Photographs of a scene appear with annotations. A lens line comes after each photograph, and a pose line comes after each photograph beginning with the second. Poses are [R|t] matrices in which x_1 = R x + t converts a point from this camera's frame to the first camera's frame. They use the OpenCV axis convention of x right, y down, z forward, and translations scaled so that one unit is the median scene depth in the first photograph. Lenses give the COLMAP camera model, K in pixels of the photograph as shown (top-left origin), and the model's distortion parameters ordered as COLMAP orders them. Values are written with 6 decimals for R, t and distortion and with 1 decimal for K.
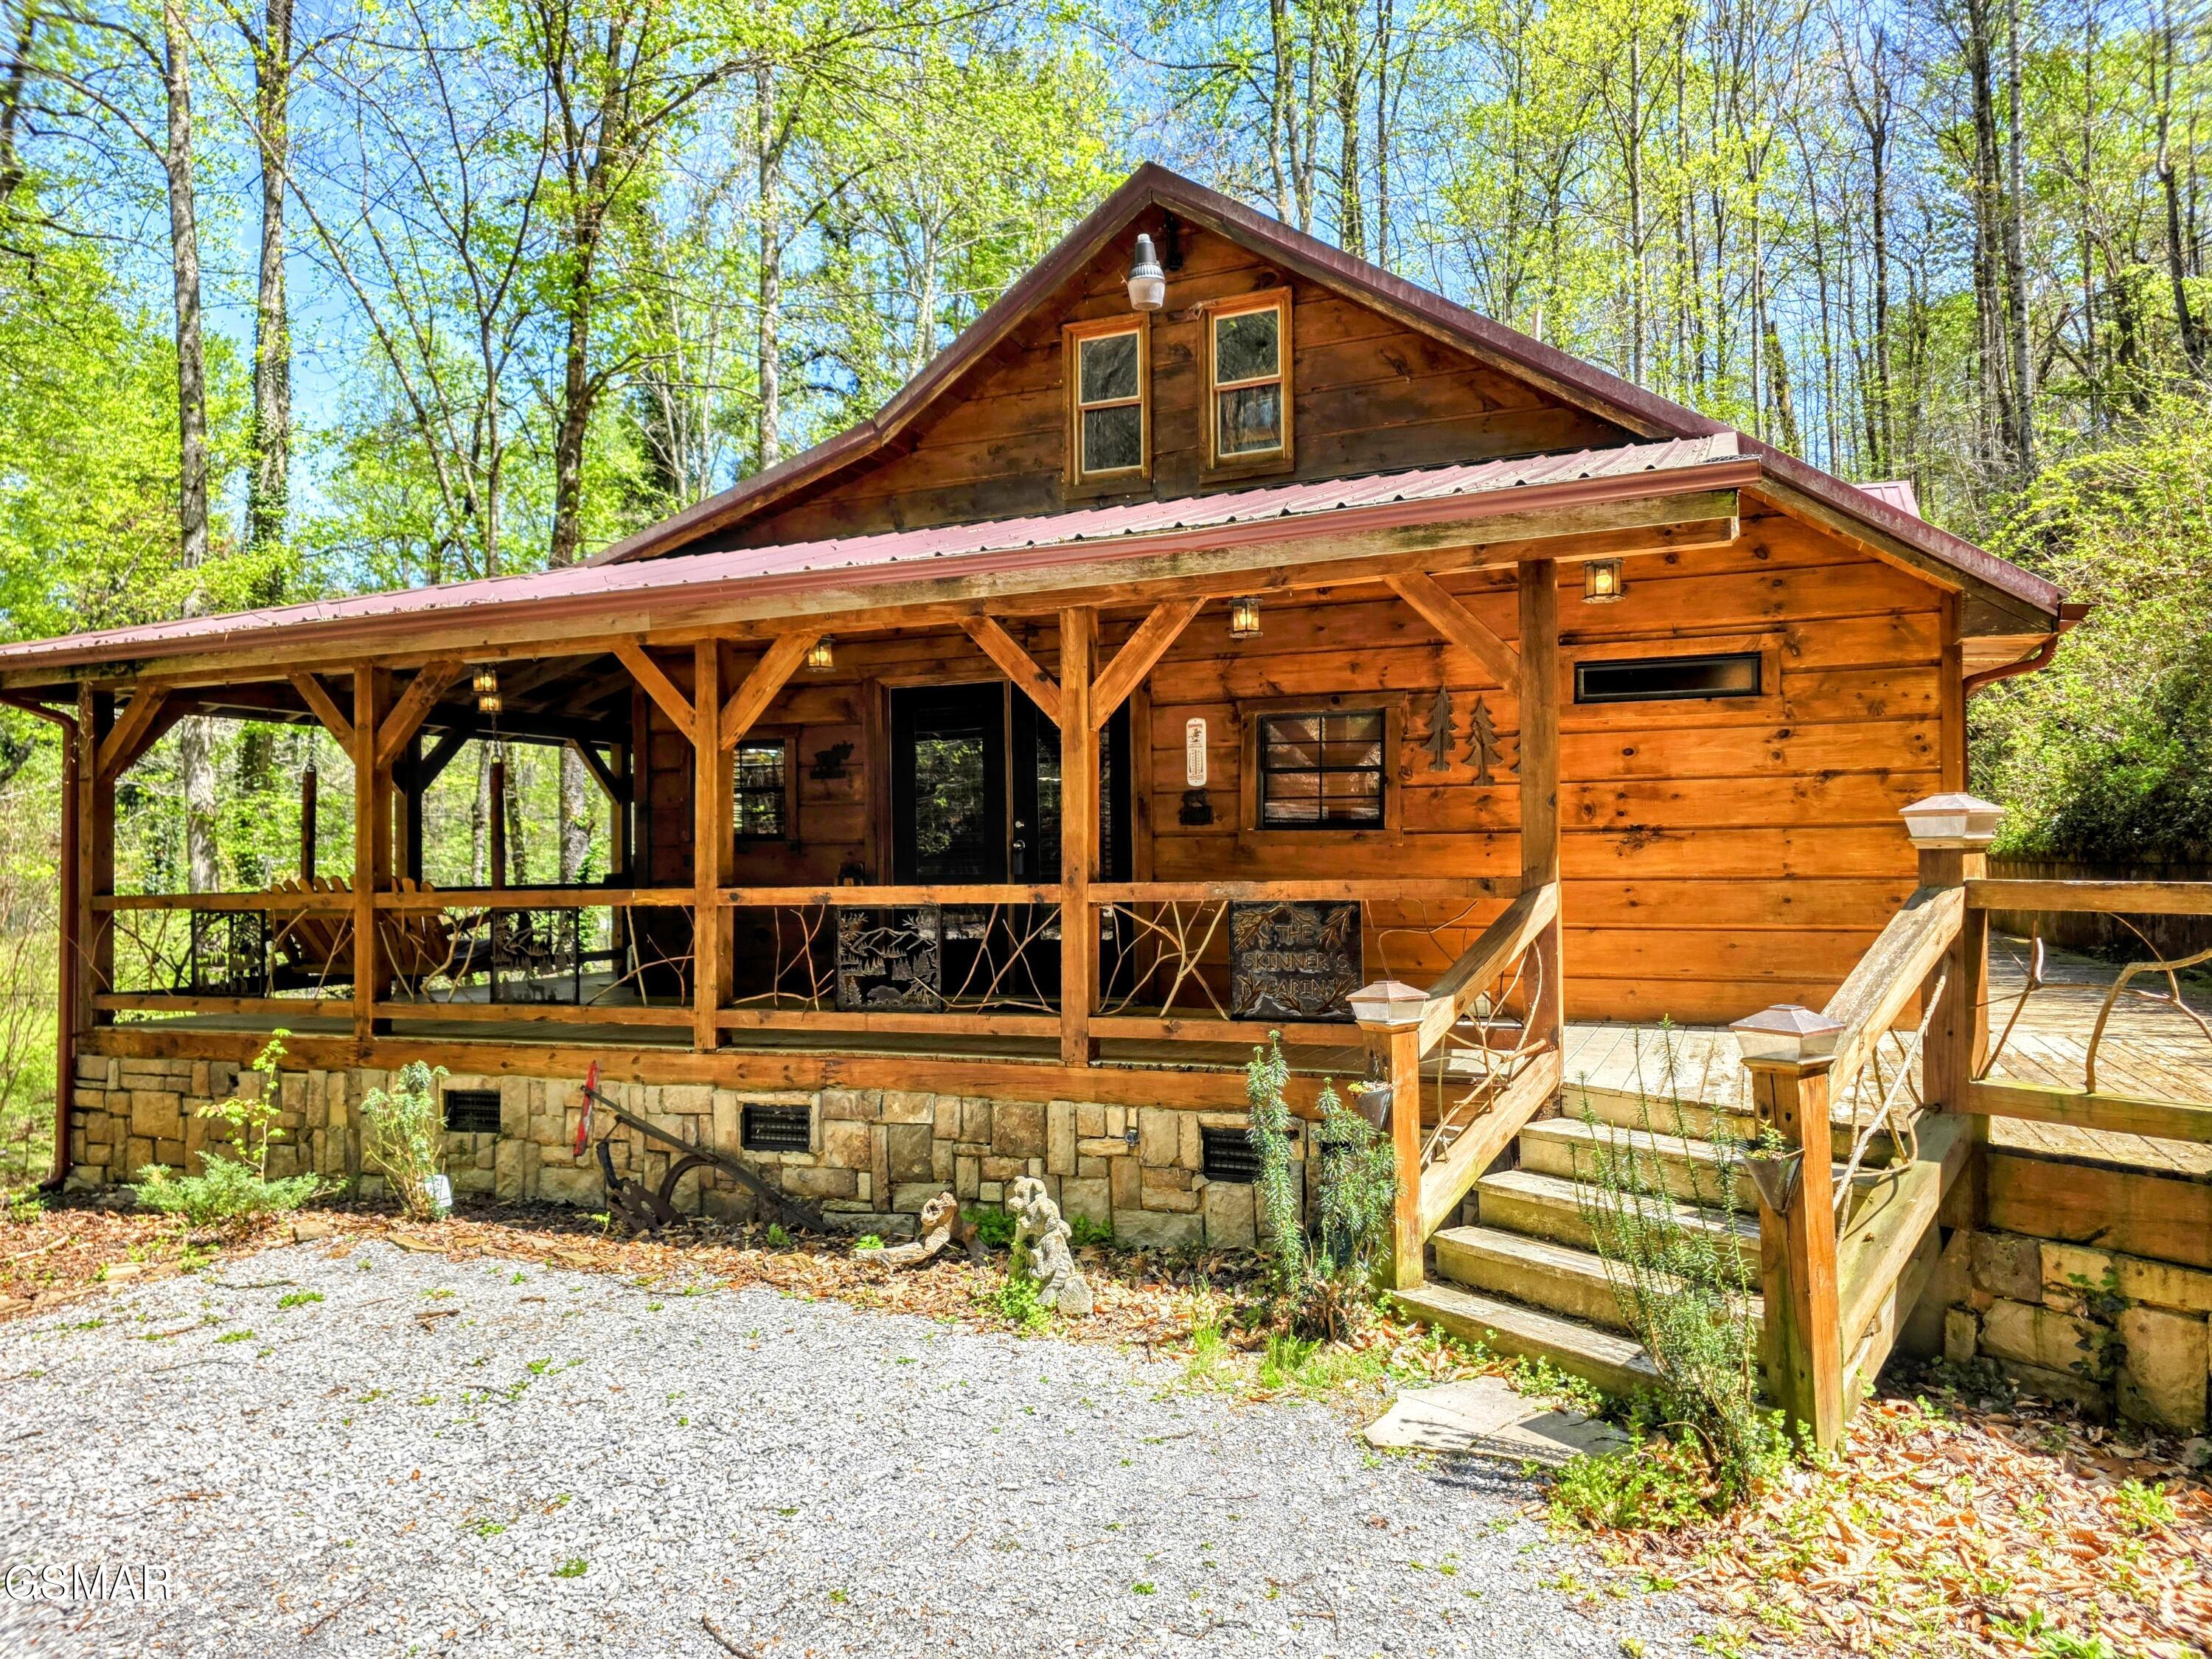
lens RADIAL K [[1473.4, 0, 1106.0], [0, 1473.4, 829.5], [0, 0, 1]] dist [0.093051, -0.121203]
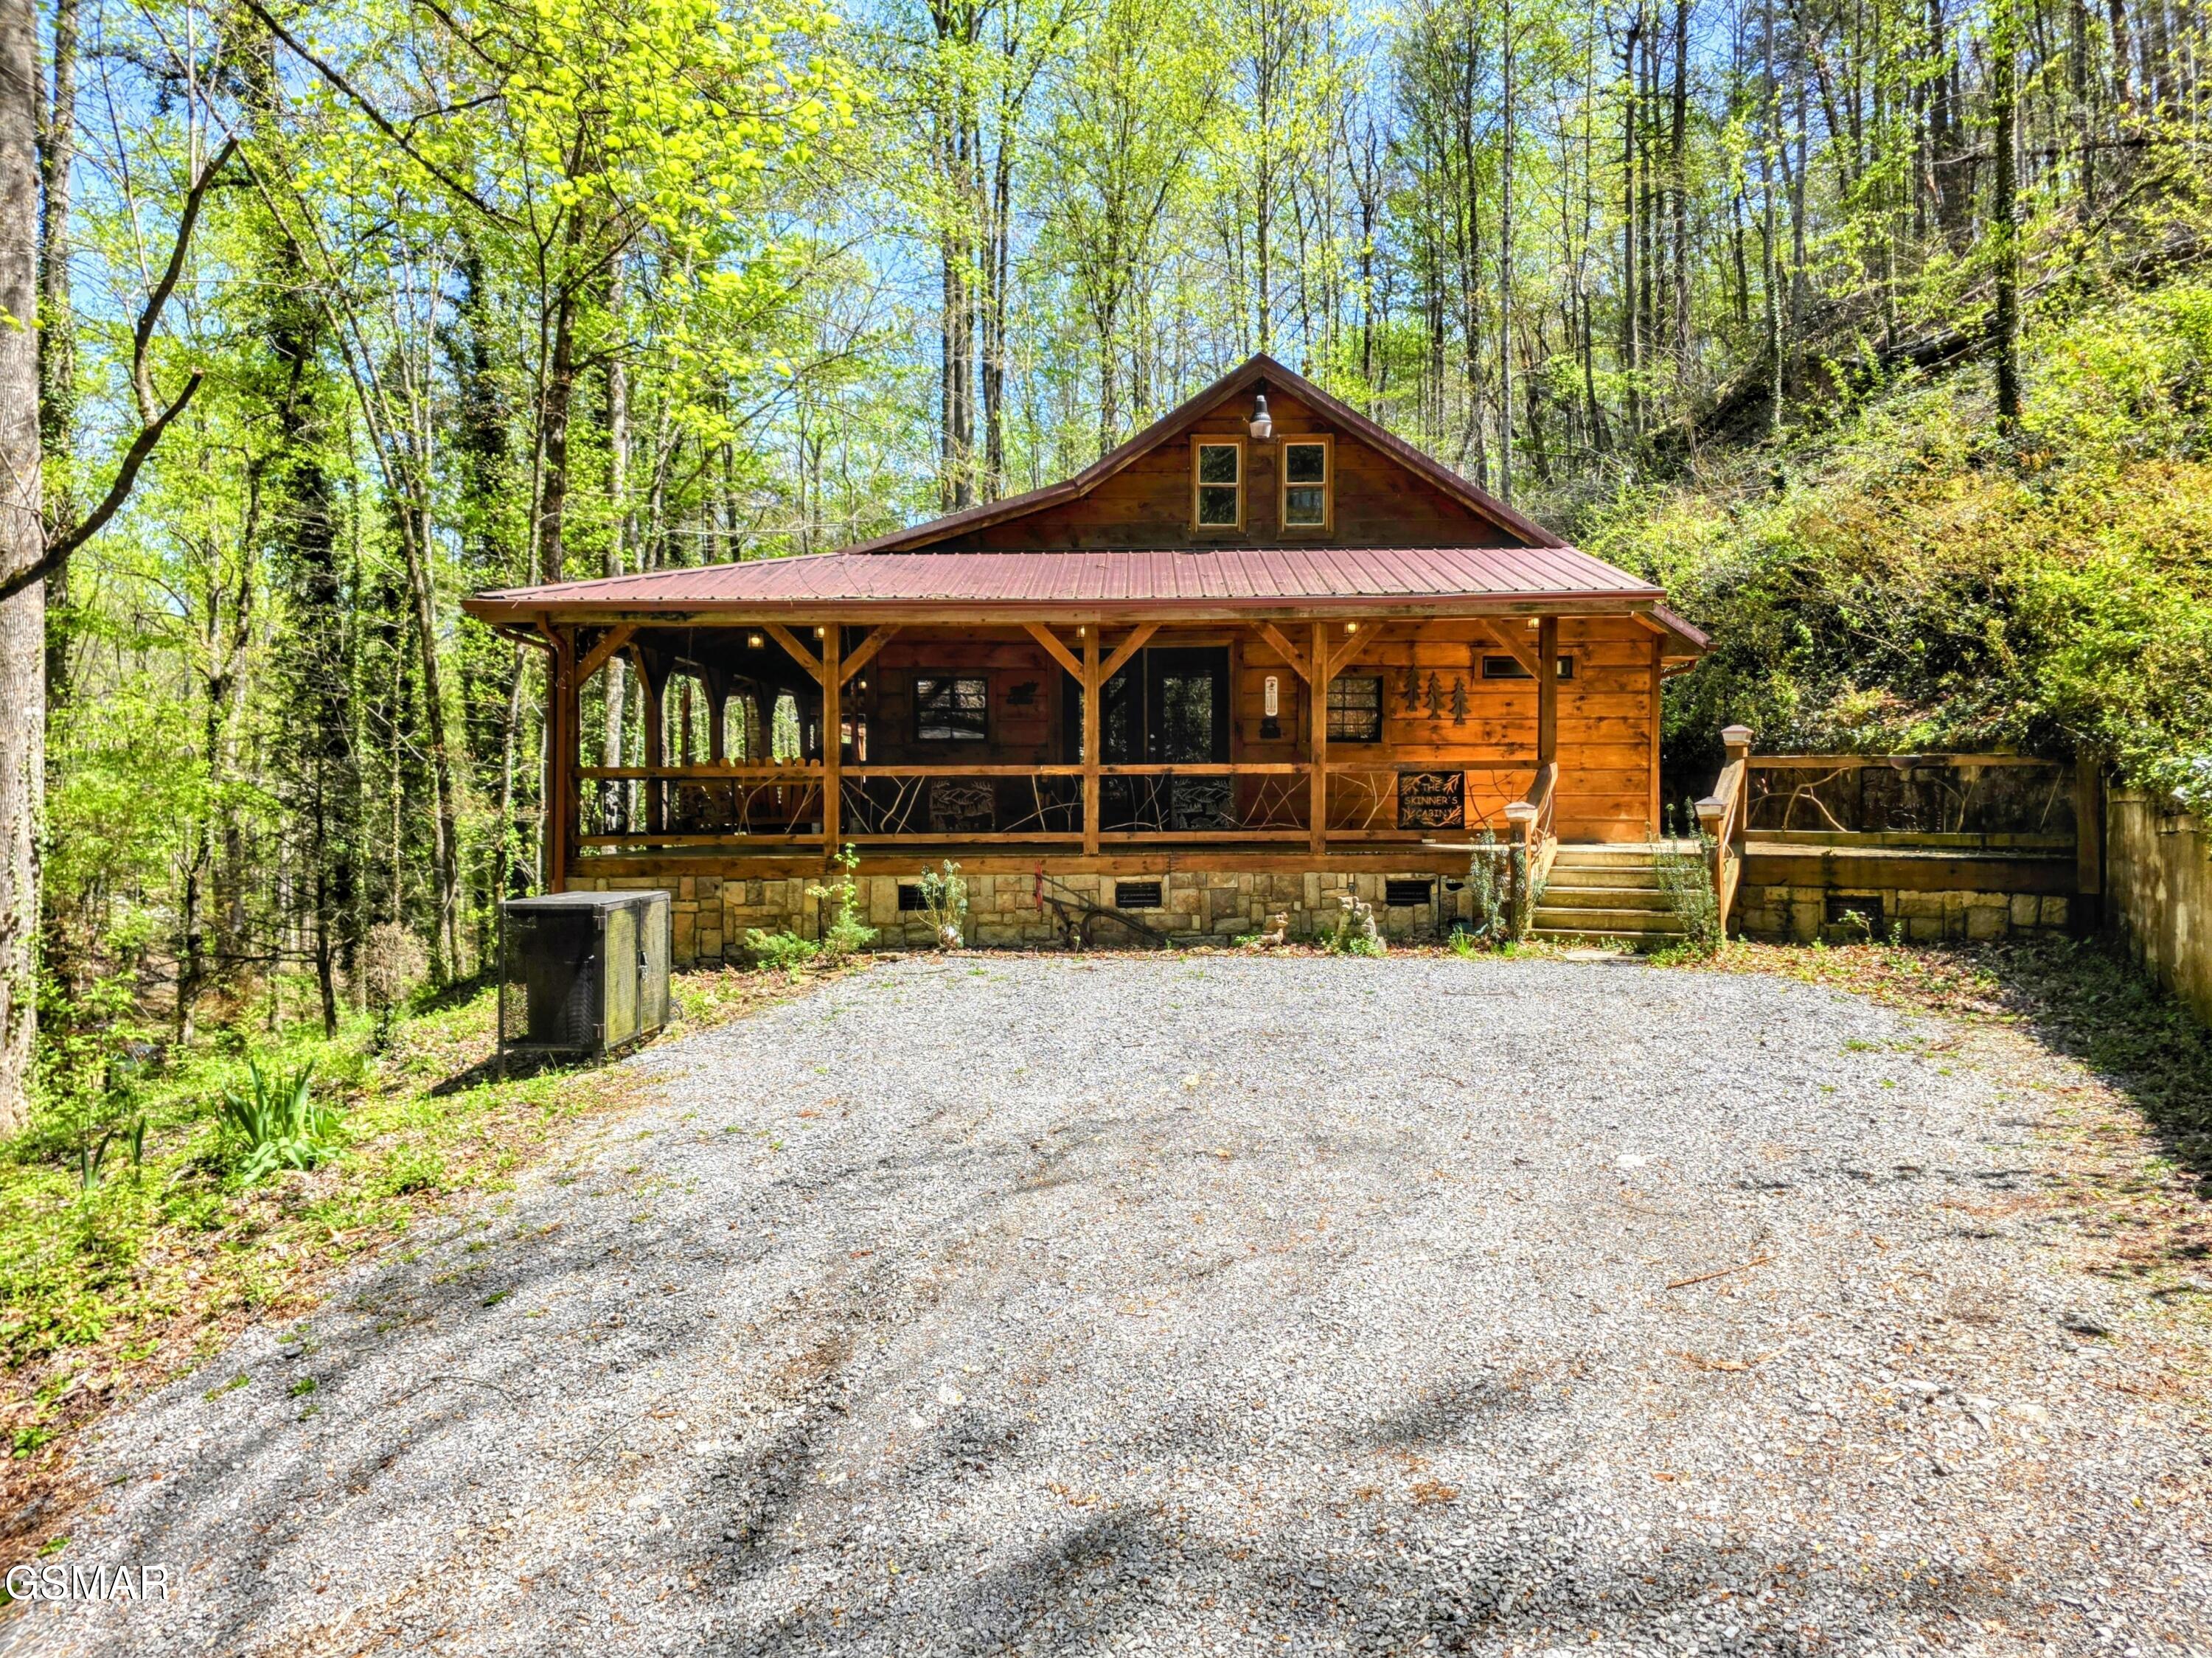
lens RADIAL K [[1499.4, 0, 1132.5], [0, 1499.4, 824.5], [0, 0, 1]] dist [0.061940, -0.054022]
pose [[0.929830, 0.004291, 0.367964, -0.872645], [-0.018374, 0.999226, 0.034778, 0.047264], [-0.367531, -0.039098, 0.929189, -0.685854]]
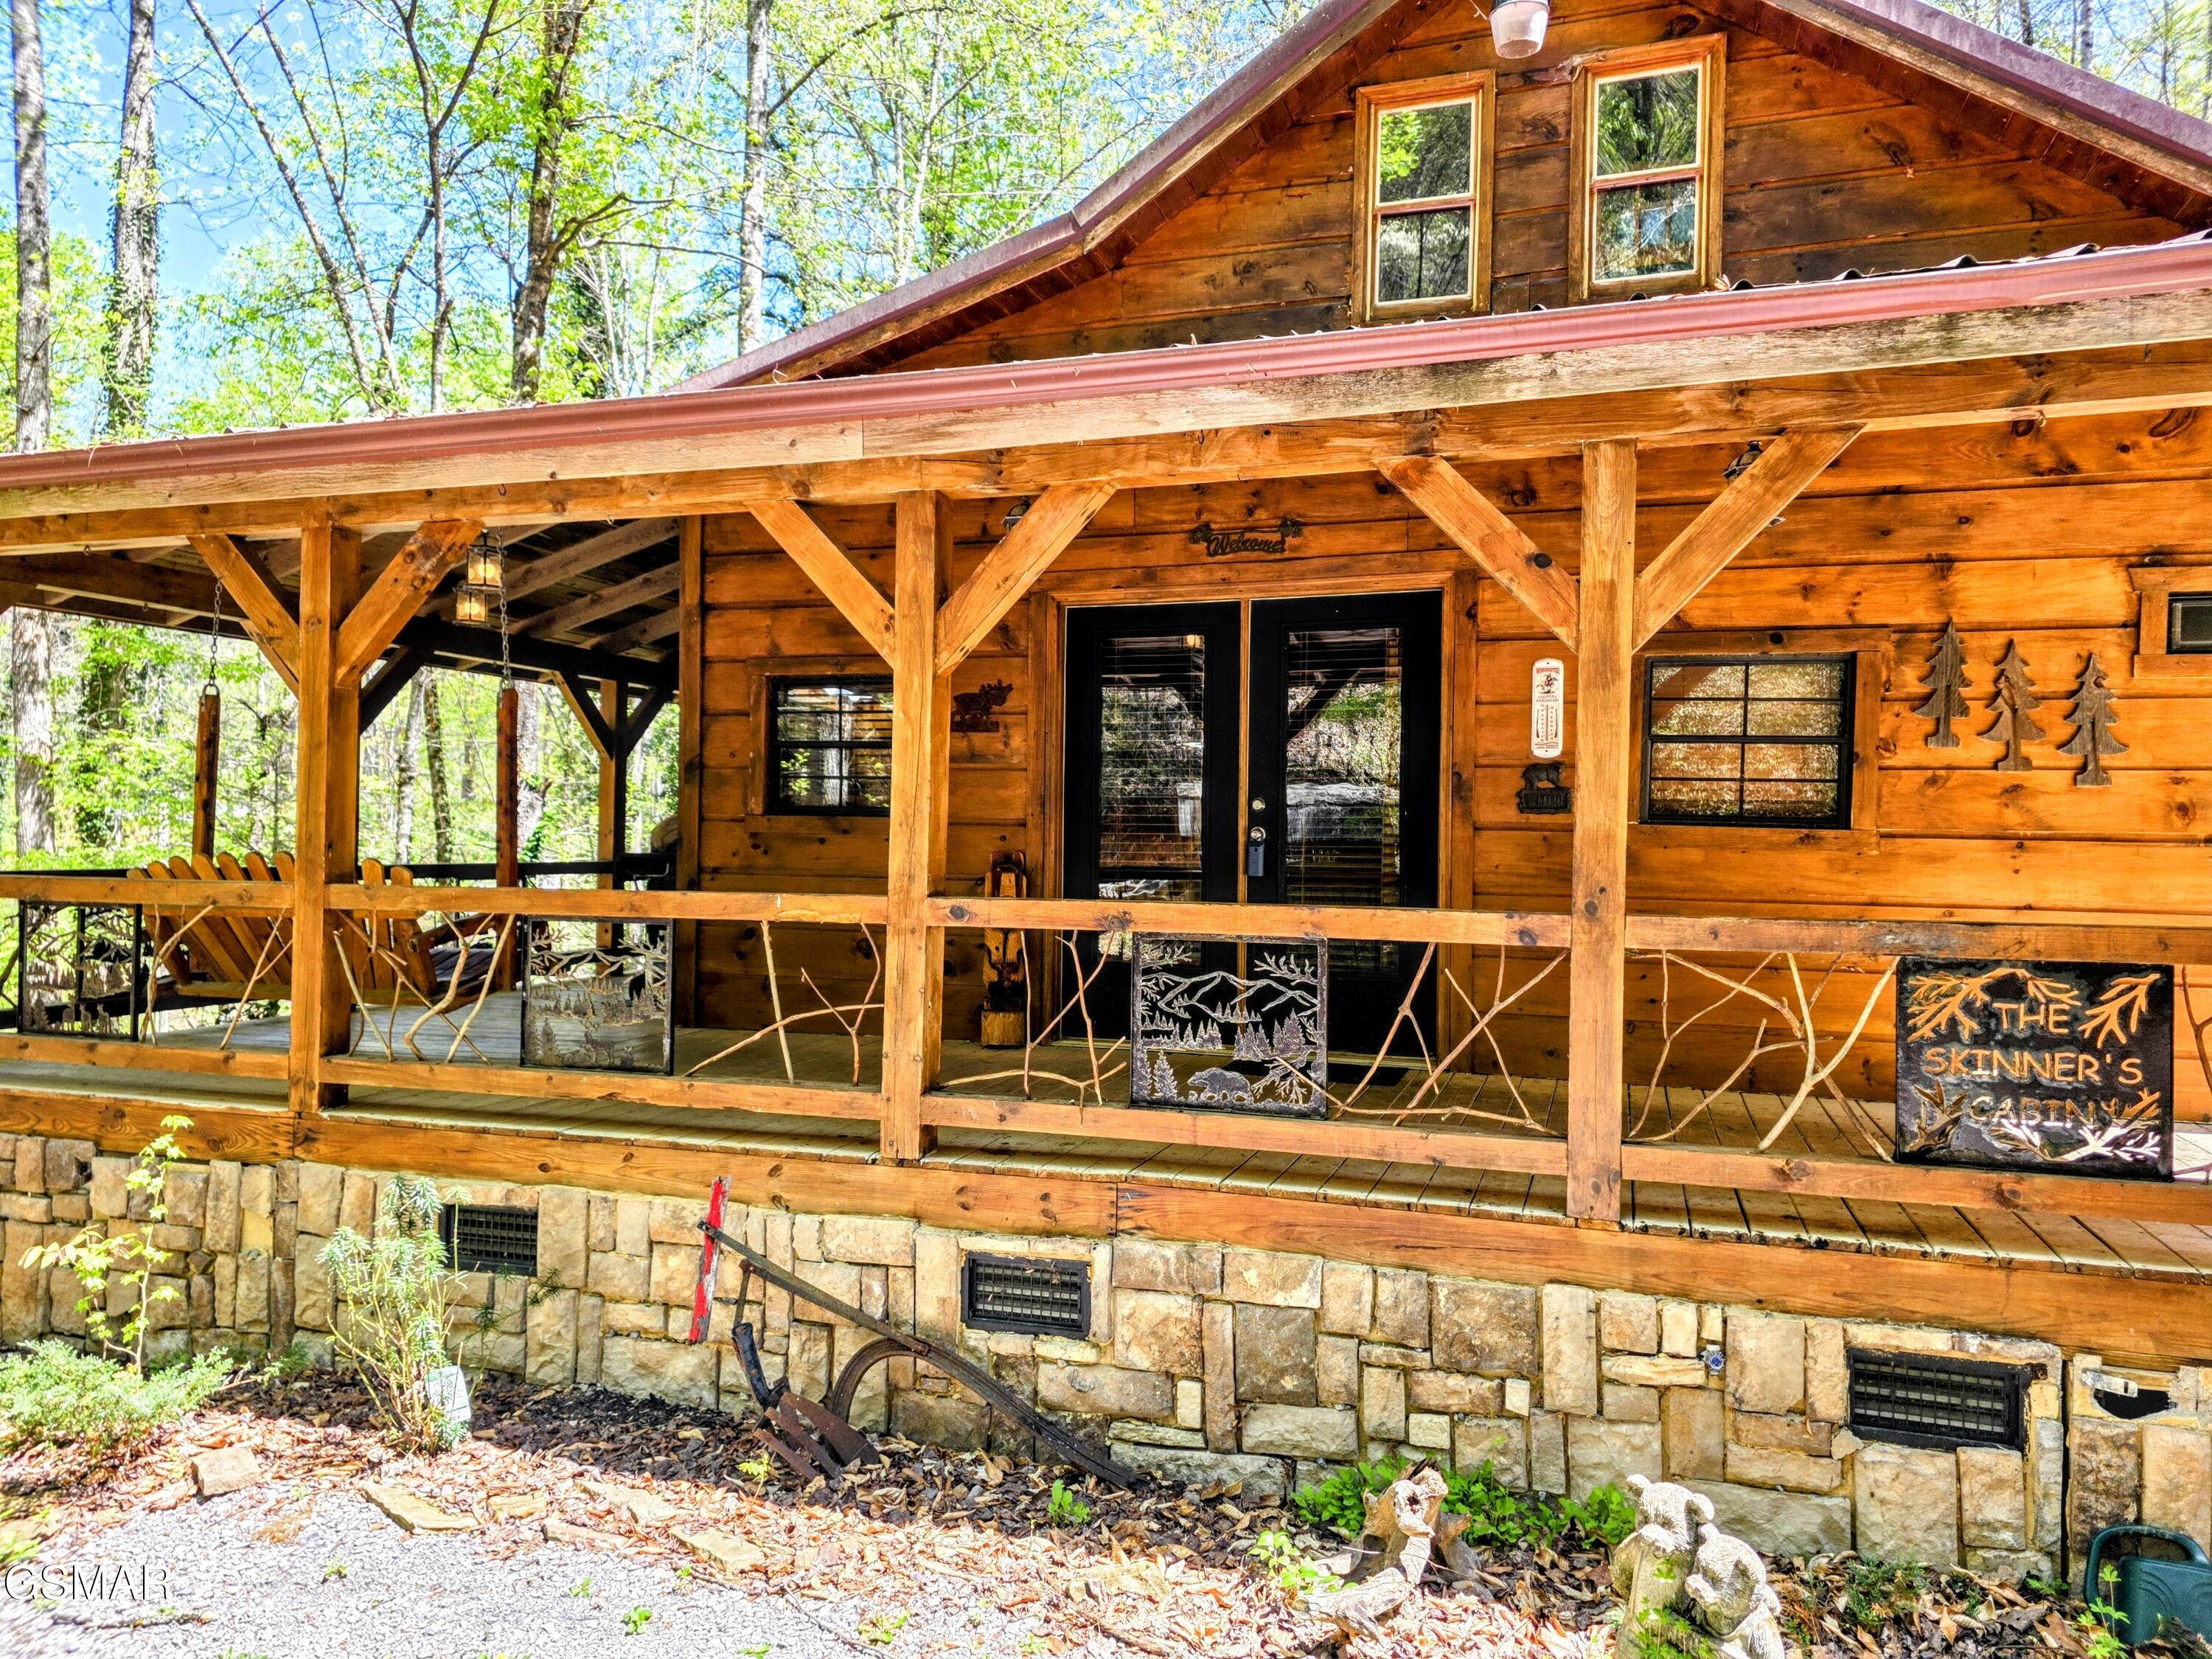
lens RADIAL K [[1499.5, 0, 1132.5], [0, 1499.5, 825.0], [0, 0, 1]] dist [0.061940, -0.054022]
pose [[0.996145, 0.029264, 0.082696, -0.225303], [-0.030251, 0.999485, 0.010706, 0.000397], [-0.082340, -0.013167, 0.996517, 0.367442]]
